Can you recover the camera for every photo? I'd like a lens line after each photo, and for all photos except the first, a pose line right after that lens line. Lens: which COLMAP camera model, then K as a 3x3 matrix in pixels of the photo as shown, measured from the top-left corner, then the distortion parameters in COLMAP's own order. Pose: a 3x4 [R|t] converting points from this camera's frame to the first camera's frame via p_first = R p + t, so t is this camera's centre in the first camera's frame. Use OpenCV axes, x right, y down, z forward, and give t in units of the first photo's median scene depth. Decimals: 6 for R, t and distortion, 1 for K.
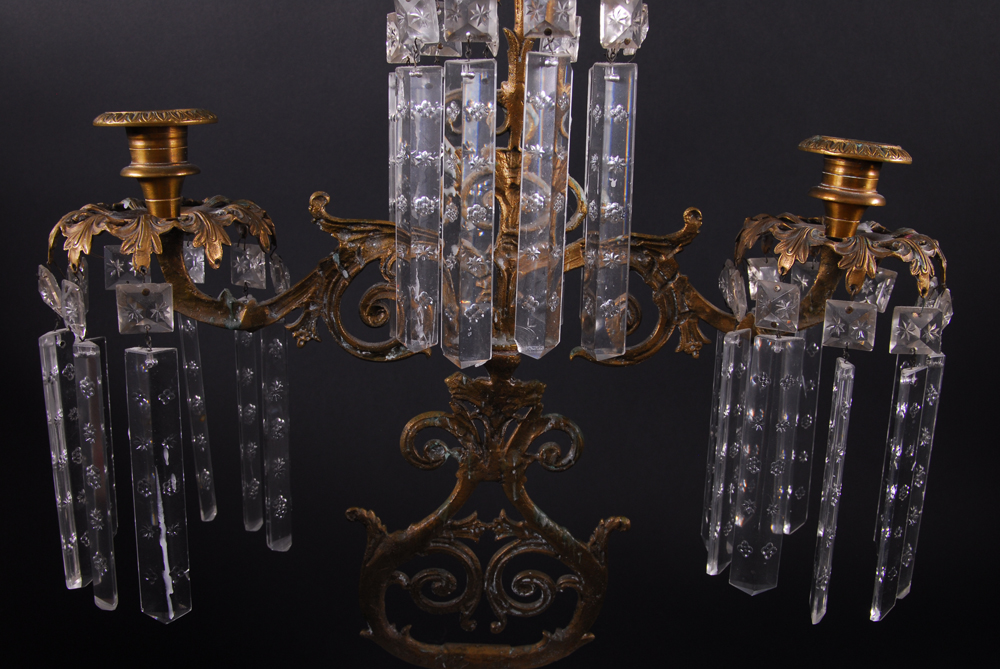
lens RADIAL K [[965.5, 0, 491.5], [0, 965.5, 355.3], [0, 0, 1]] dist [-0.069111, 0.000000]
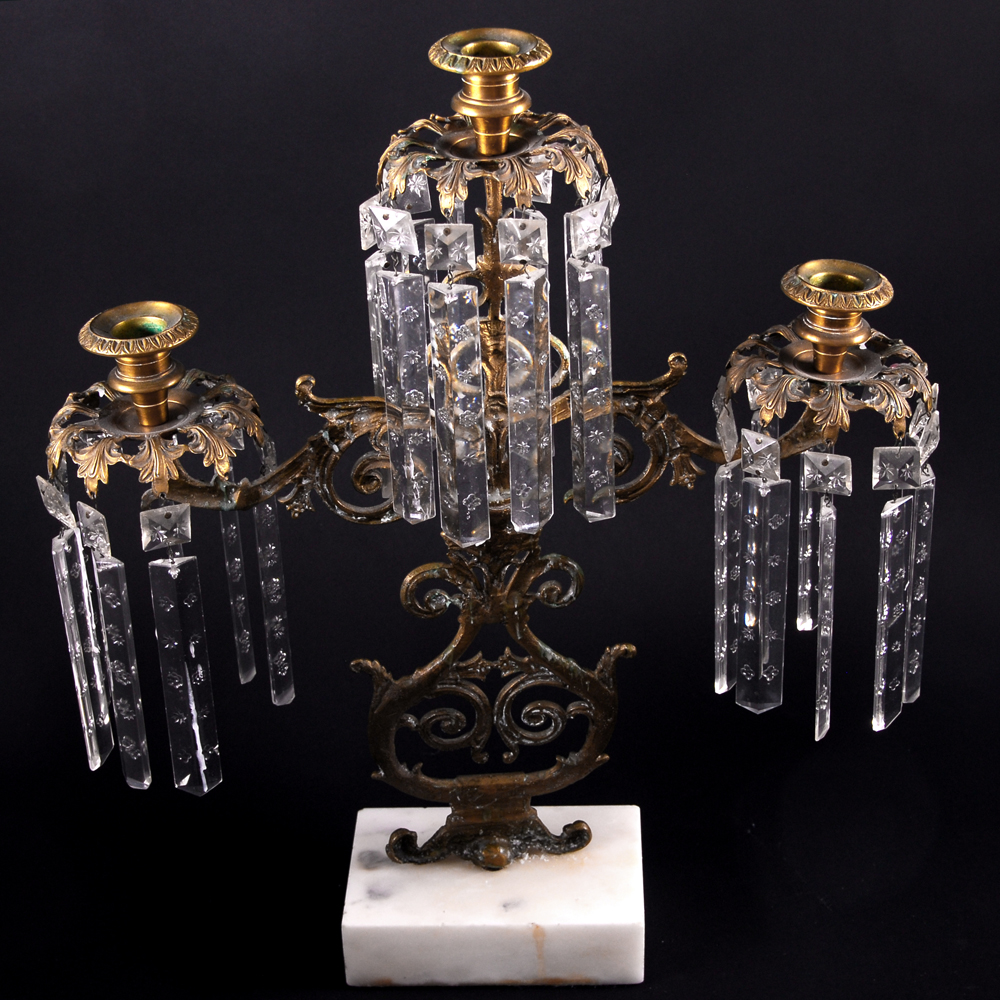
lens RADIAL K [[2081.4, 0, 503.1], [0, 2081.4, 497.0], [0, 0, 1]] dist [0.008932, 0.000000]
pose [[0.996125, -0.083129, 0.028722, -0.043530], [0.074176, 0.969523, 0.233504, -0.517105], [-0.047257, -0.230468, 0.971932, -1.103442]]
